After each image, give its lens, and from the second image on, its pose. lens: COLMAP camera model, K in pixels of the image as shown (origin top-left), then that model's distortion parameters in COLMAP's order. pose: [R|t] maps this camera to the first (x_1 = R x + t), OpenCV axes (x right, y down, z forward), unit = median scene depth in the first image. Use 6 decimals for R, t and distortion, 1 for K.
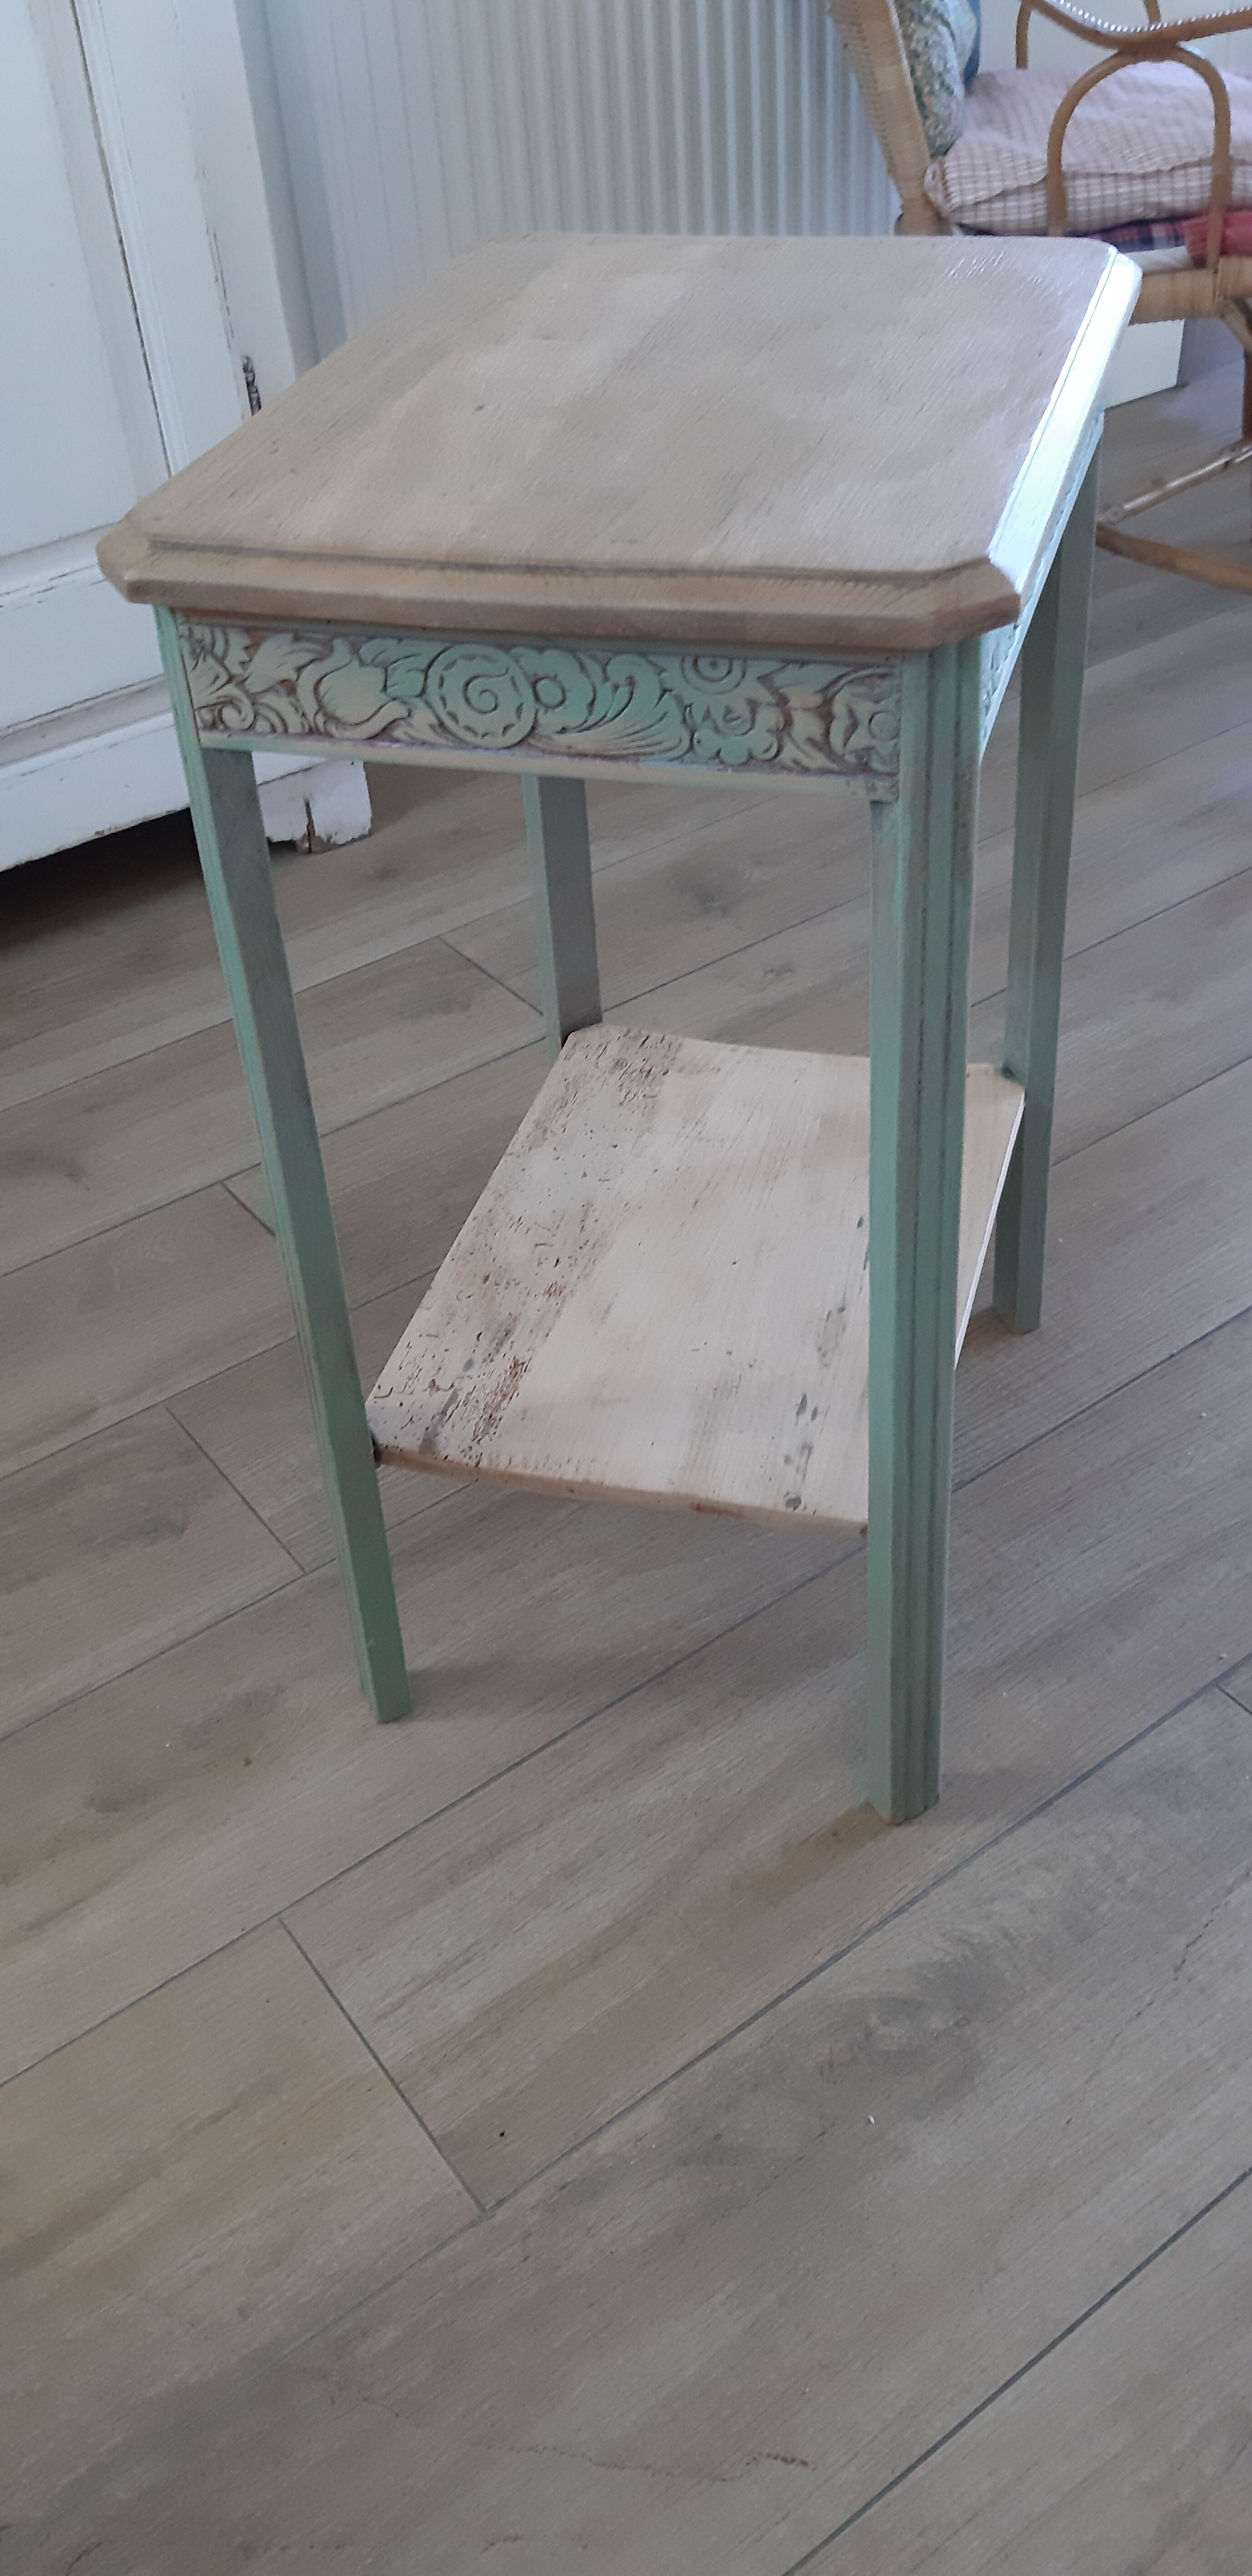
lens RADIAL K [[2027.9, 0, 667.7], [0, 2027.9, 1291.0], [0, 0, 1]] dist [0.080606, -0.187919]
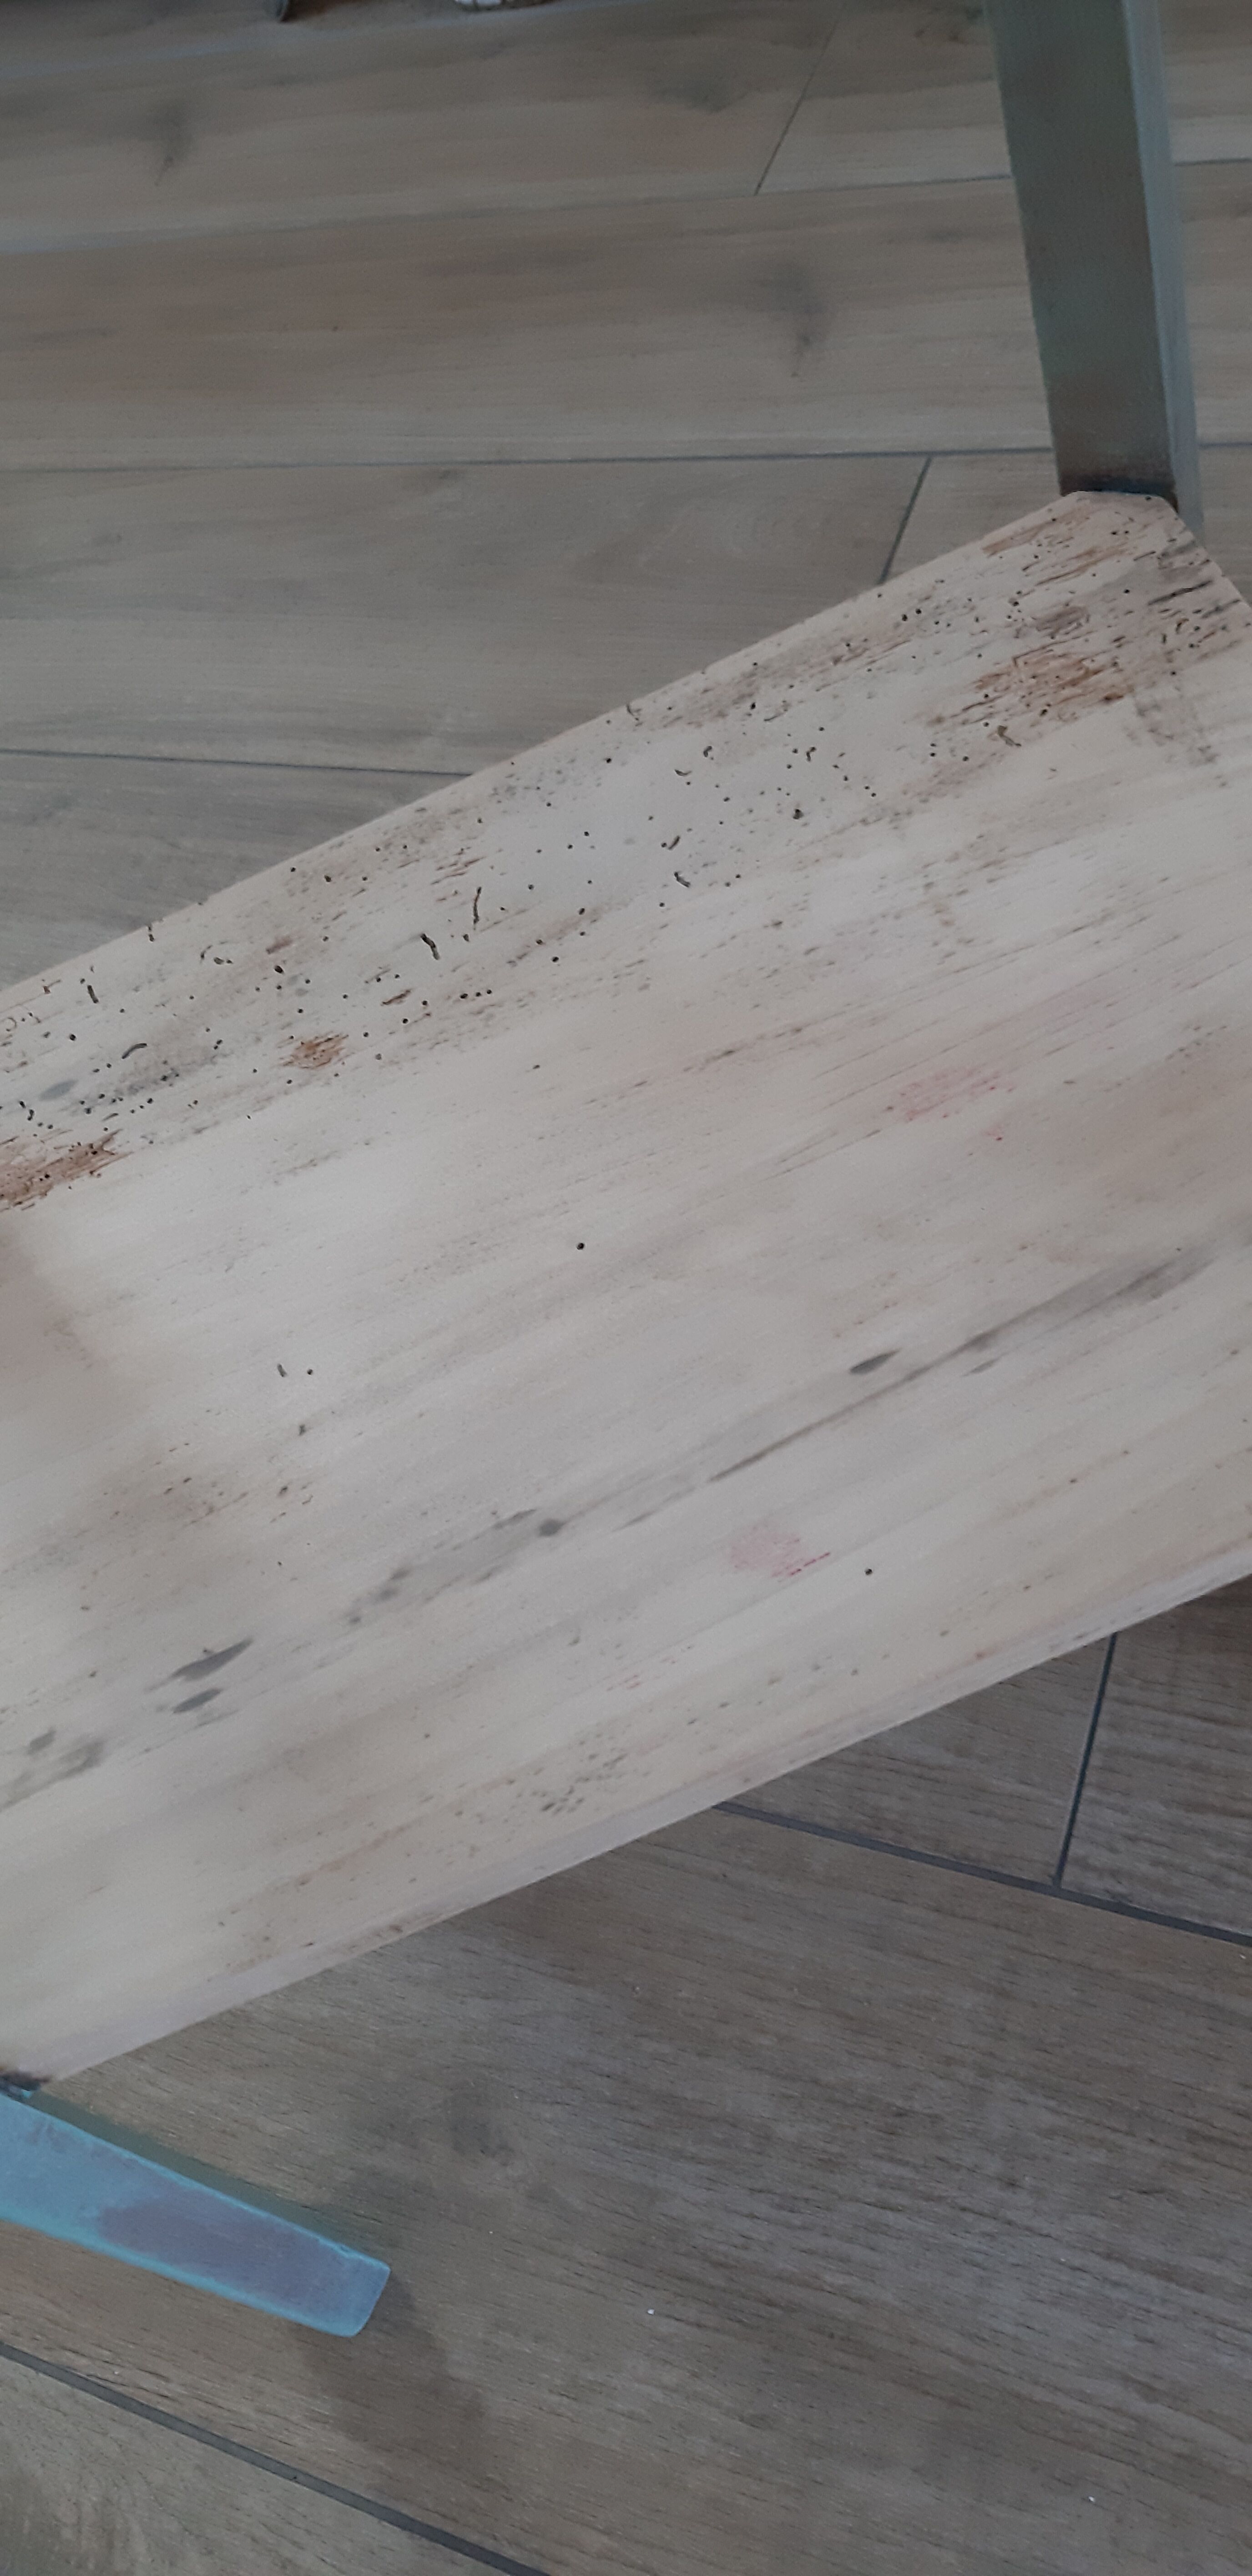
lens RADIAL K [[2027.9, 0, 667.7], [0, 2027.9, 1291.0], [0, 0, 1]] dist [0.080606, -0.187919]
pose [[0.556936, 0.643131, -0.525552, 0.303701], [-0.328123, 0.751672, 0.572123, -0.284344], [0.762993, -0.146190, 0.629659, 0.856992]]
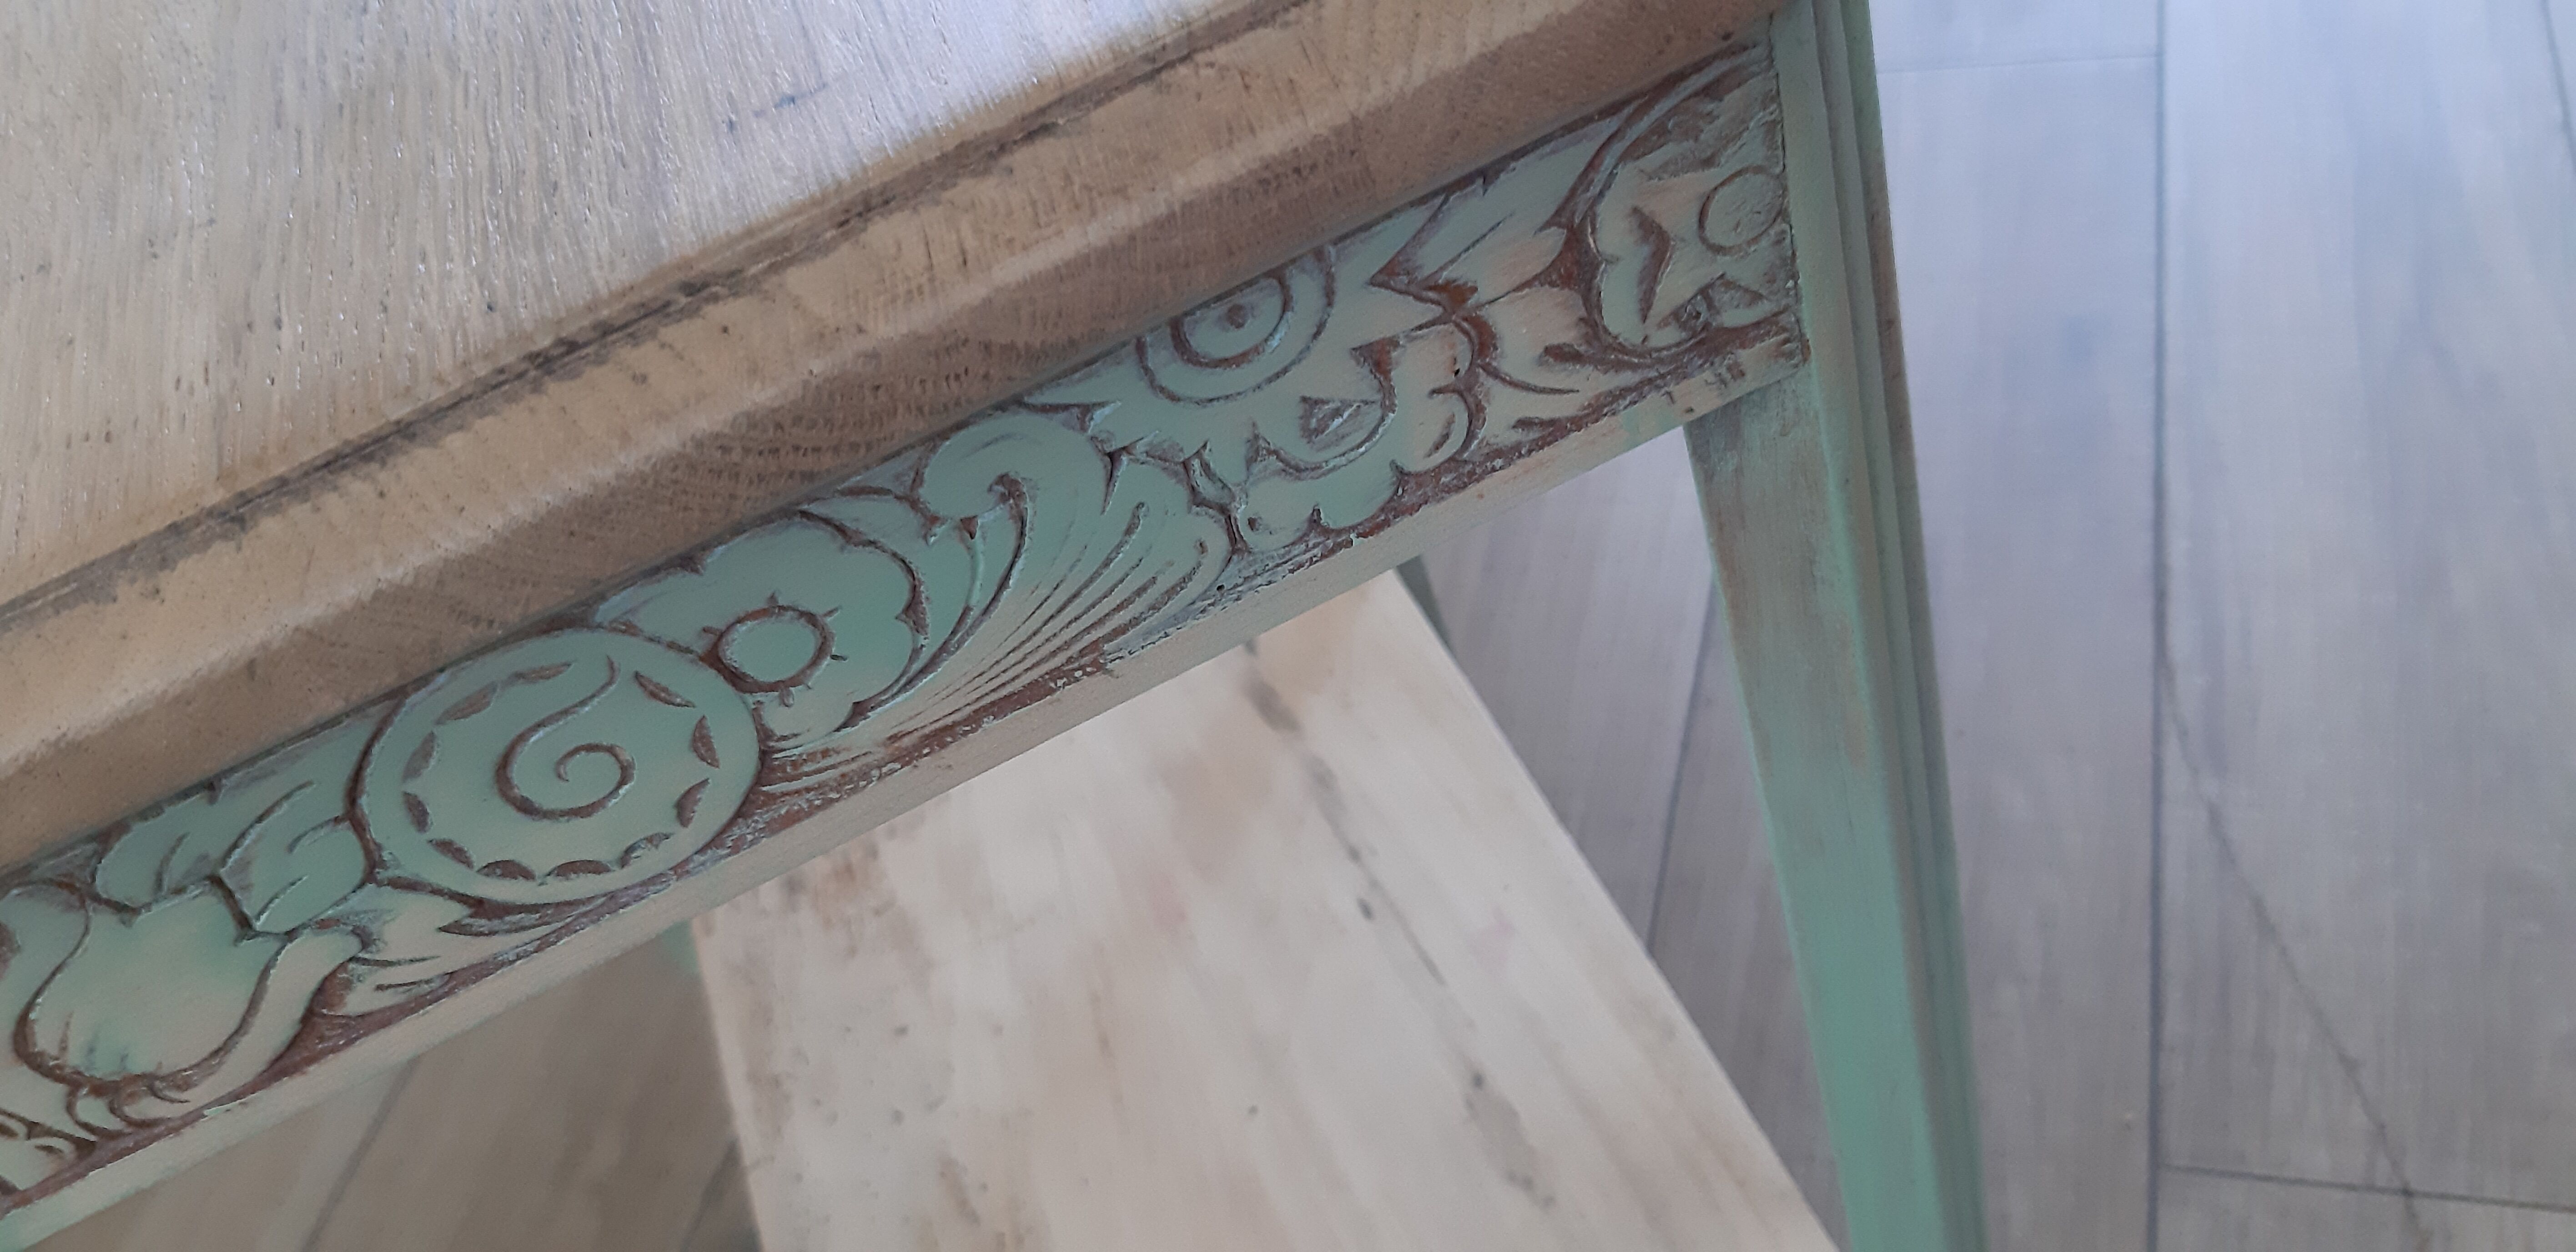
lens RADIAL K [[2062.7, 0, 1288.0], [0, 2062.7, 626.0], [0, 0, 1]] dist [0.077283, -0.189483]
pose [[0.777337, -0.552569, 0.300692, -0.065820], [0.545408, 0.830162, 0.115586, -0.213893], [-0.313493, 0.074151, 0.946691, 0.501327]]
